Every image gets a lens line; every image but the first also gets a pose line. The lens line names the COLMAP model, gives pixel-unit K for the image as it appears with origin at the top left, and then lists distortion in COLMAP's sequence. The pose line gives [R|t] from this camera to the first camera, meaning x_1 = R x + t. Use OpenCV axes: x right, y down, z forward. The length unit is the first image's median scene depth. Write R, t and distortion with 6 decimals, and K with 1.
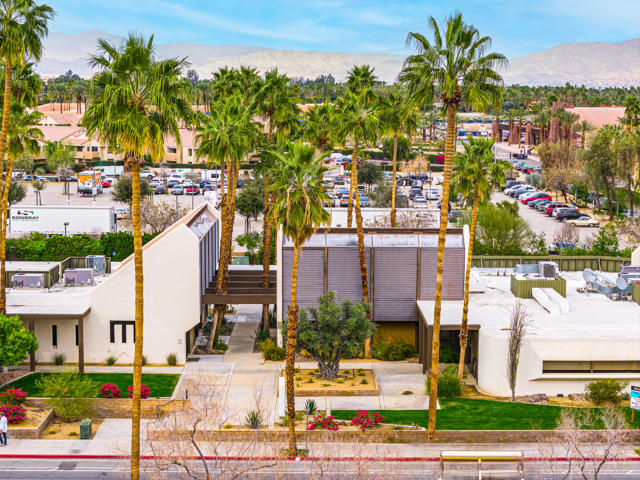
lens RADIAL K [[1285.3, 0, 320.0], [0, 1285.3, 240.0], [0, 0, 1]] dist [-0.228224, 0.675353]
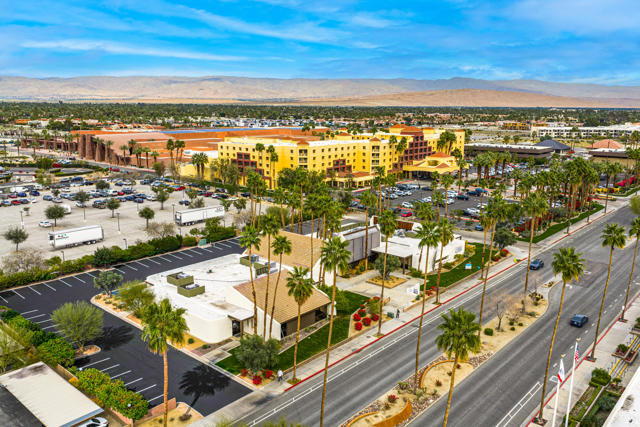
lens RADIAL K [[526.6, 0, 326.9], [0, 526.6, 214.9], [0, 0, 1]] dist [0.003498, -0.014213]
pose [[0.671474, -0.151649, 0.725345, -0.985955], [0.079931, 0.987947, 0.132557, -0.232460], [-0.736704, -0.031031, 0.675503, 0.193904]]
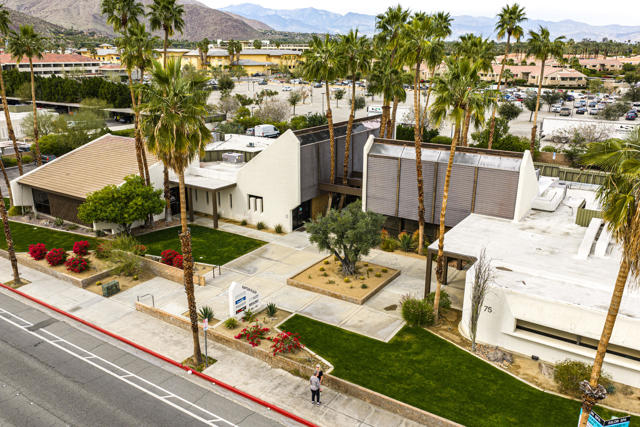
lens RADIAL K [[526.6, 0, 326.9], [0, 526.6, 214.9], [0, 0, 1]] dist [0.003498, -0.014213]
pose [[0.833808, 0.166830, -0.526244, 0.221050], [-0.064878, 0.976252, 0.206696, -0.040670], [0.548229, -0.138202, 0.824830, 0.562022]]
